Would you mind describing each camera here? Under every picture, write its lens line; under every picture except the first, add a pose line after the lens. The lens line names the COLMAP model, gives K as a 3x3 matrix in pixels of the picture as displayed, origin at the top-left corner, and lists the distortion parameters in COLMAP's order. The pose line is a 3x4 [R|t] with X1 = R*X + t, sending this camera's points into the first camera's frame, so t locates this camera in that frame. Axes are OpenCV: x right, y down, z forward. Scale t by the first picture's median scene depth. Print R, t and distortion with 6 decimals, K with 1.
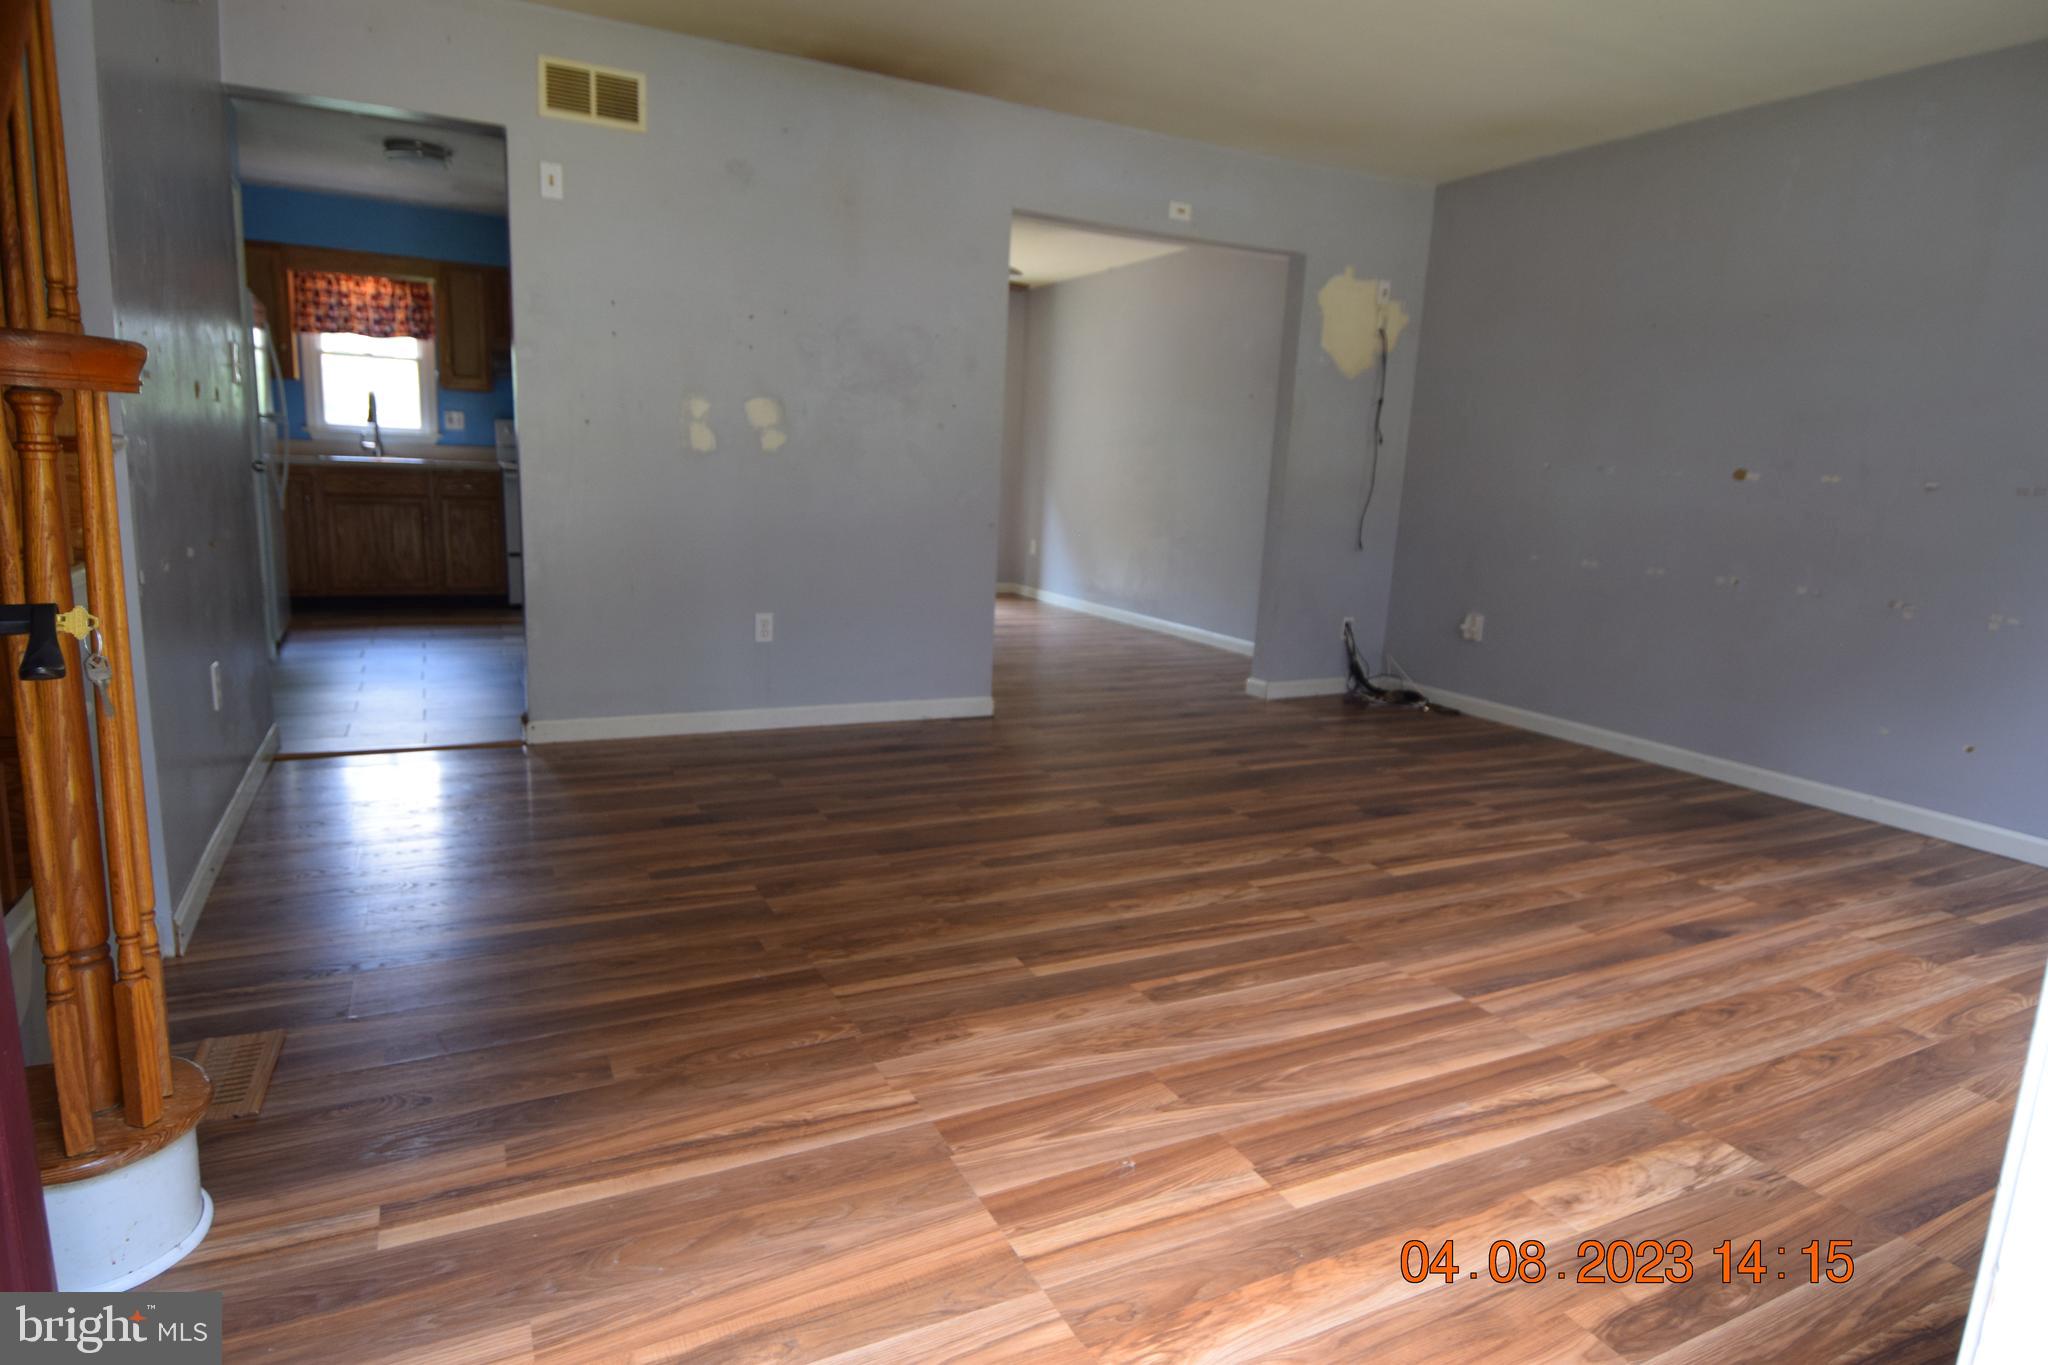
lens RADIAL K [[1130.8, 0, 1008.5], [0, 1130.8, 684.8], [0, 0, 1]] dist [0.054177, -0.059236]
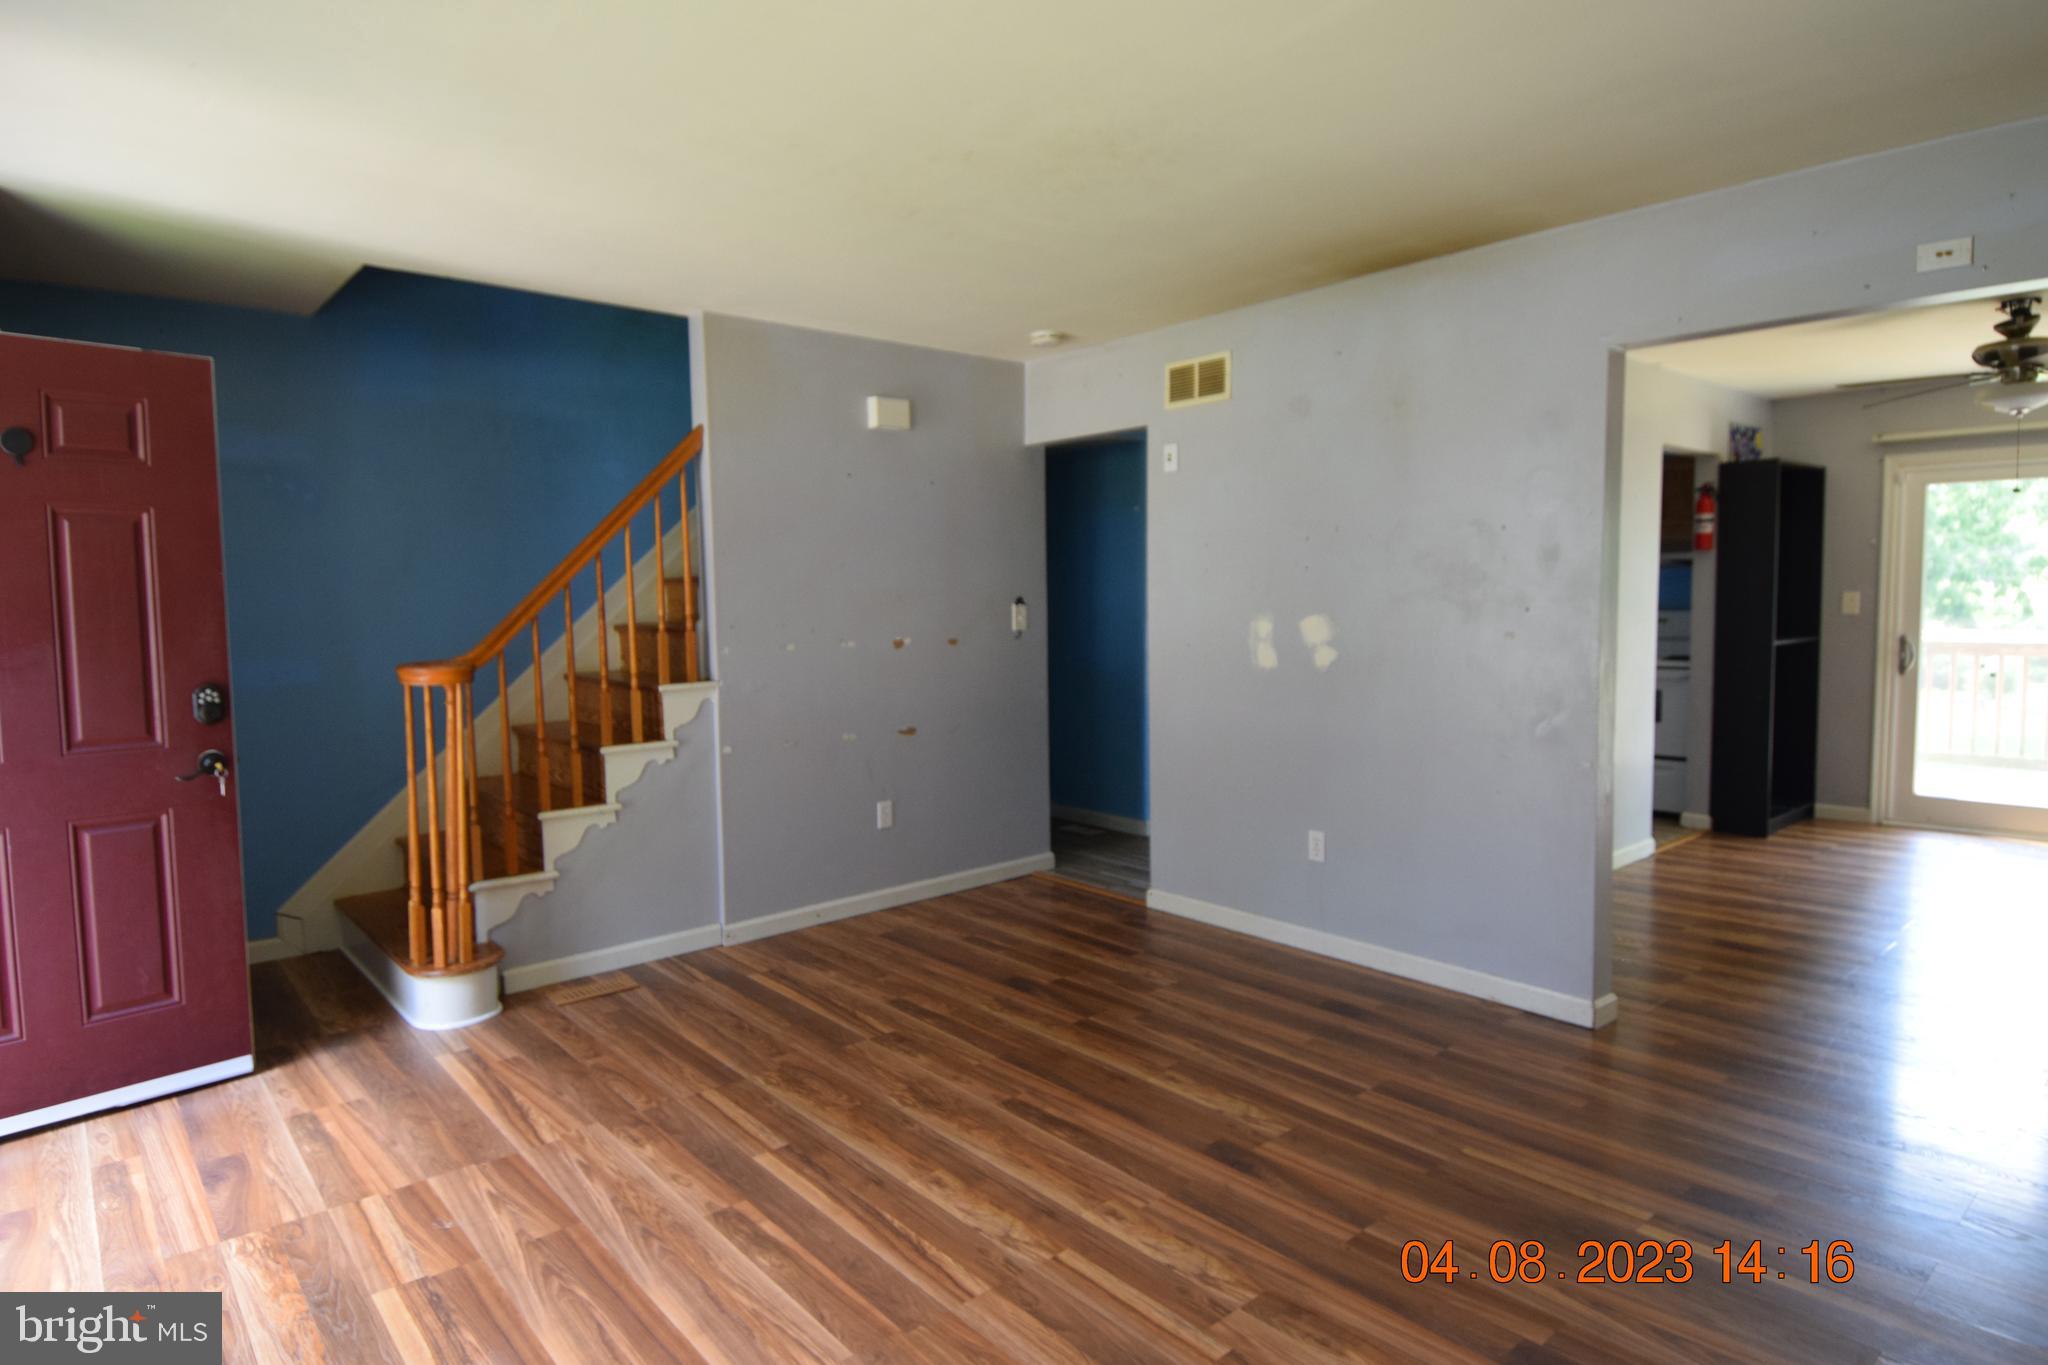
lens RADIAL K [[1126.7, 0, 1005.1], [0, 1126.7, 682.8], [0, 0, 1]] dist [0.050657, -0.056987]
pose [[0.244022, 0.024515, -0.969460, 0.952393], [-0.158598, 0.987230, -0.014956, -0.191954], [0.956713, 0.157404, 0.244793, 0.712735]]
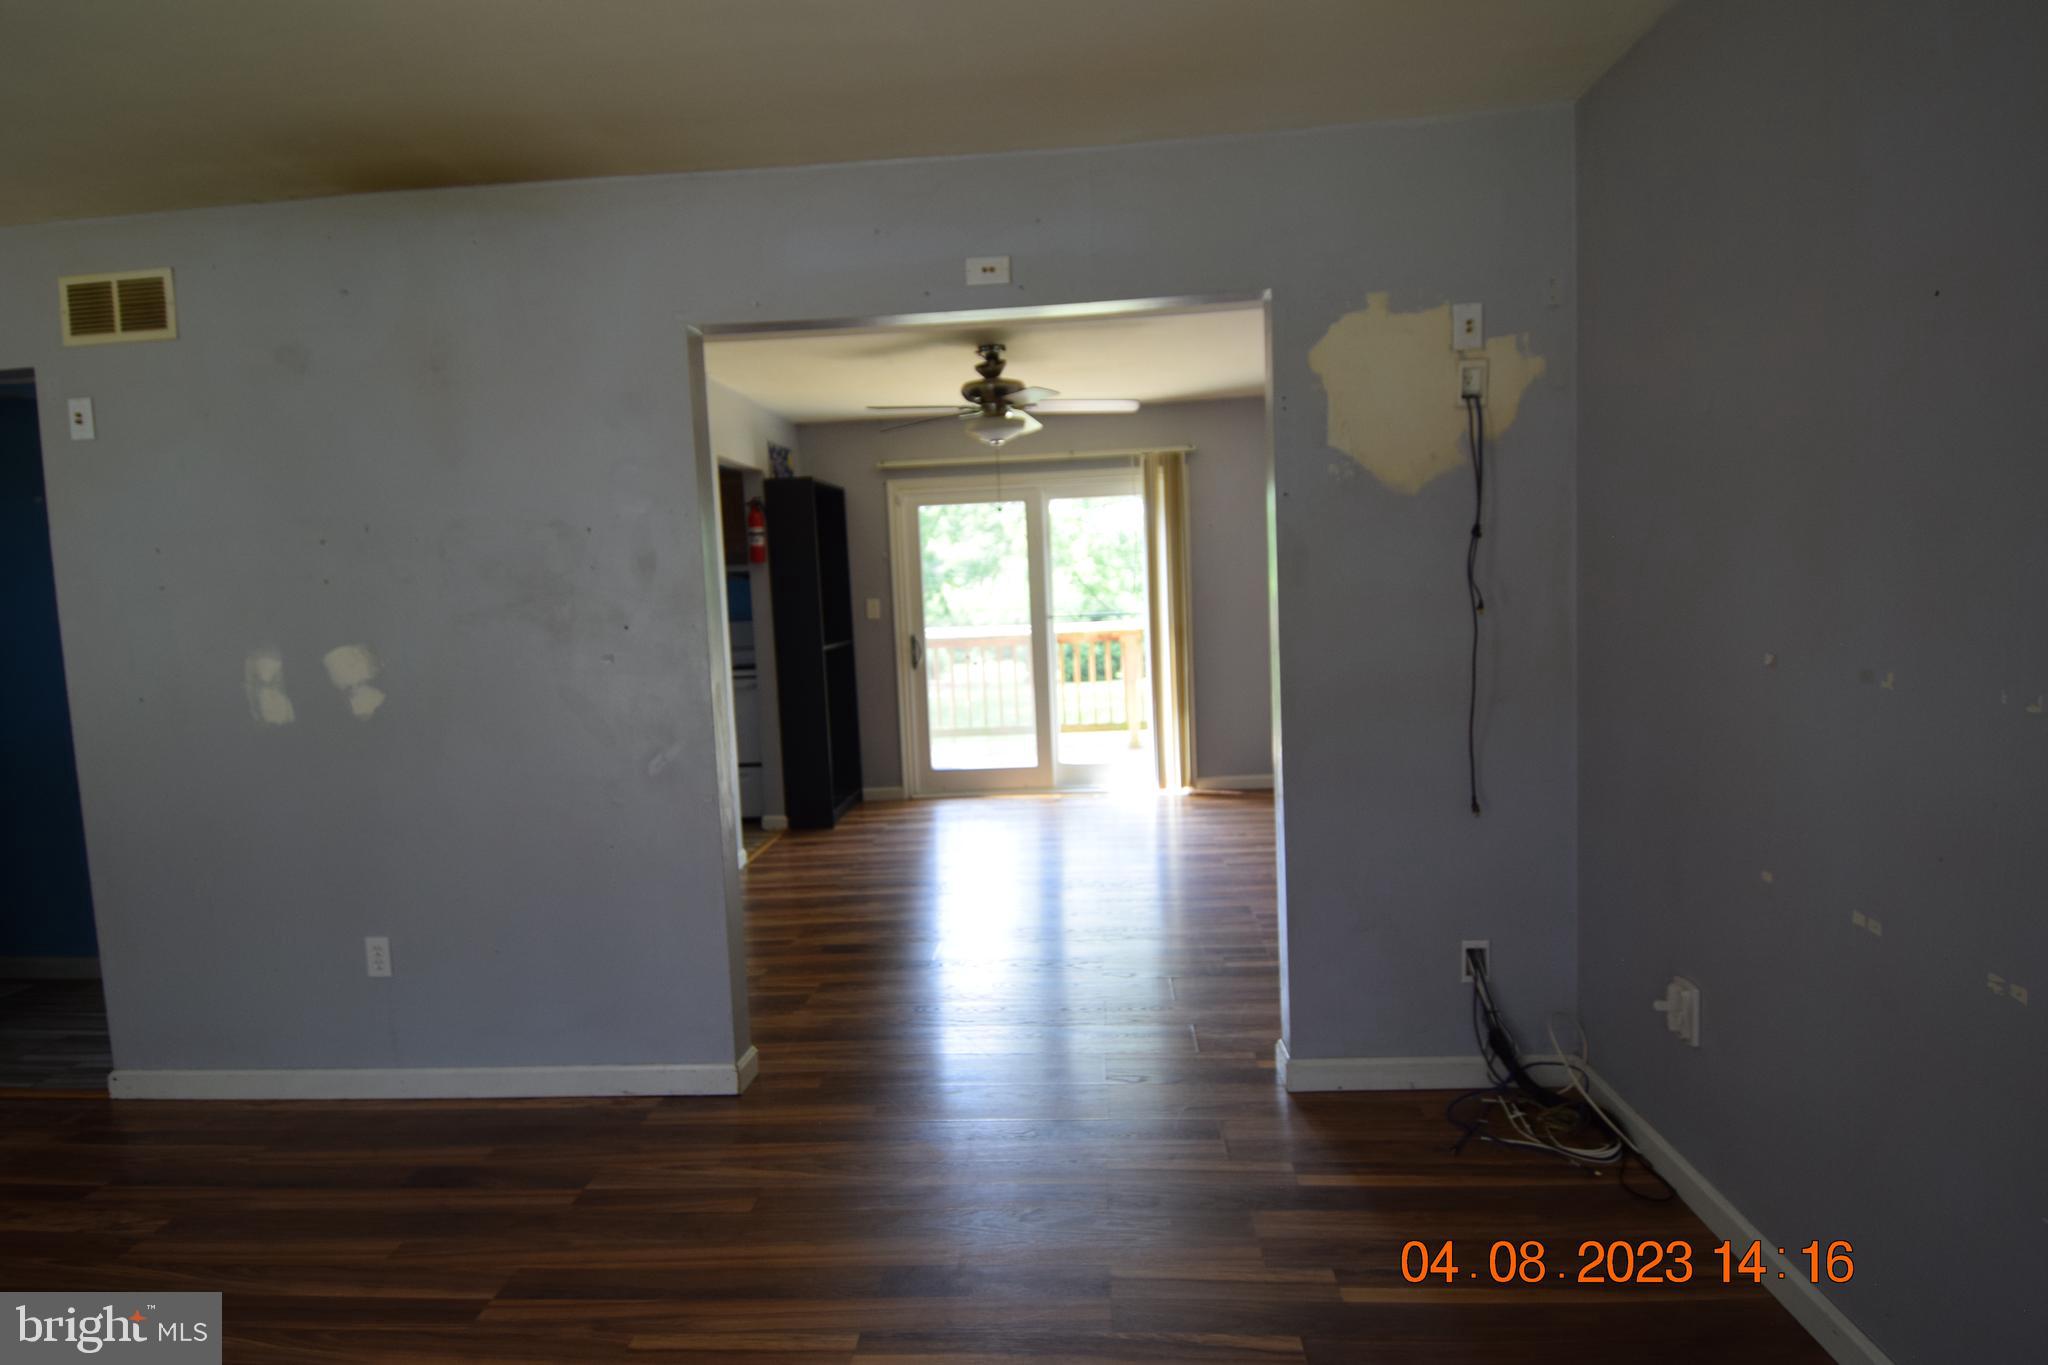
lens RADIAL K [[1126.7, 0, 1005.1], [0, 1126.7, 682.8], [0, 0, 1]] dist [0.050657, -0.056987]
pose [[0.859246, -0.039228, -0.510057, 0.727323], [-0.014825, 0.994727, -0.101478, -0.226955], [0.511348, 0.094757, 0.854134, 0.835249]]
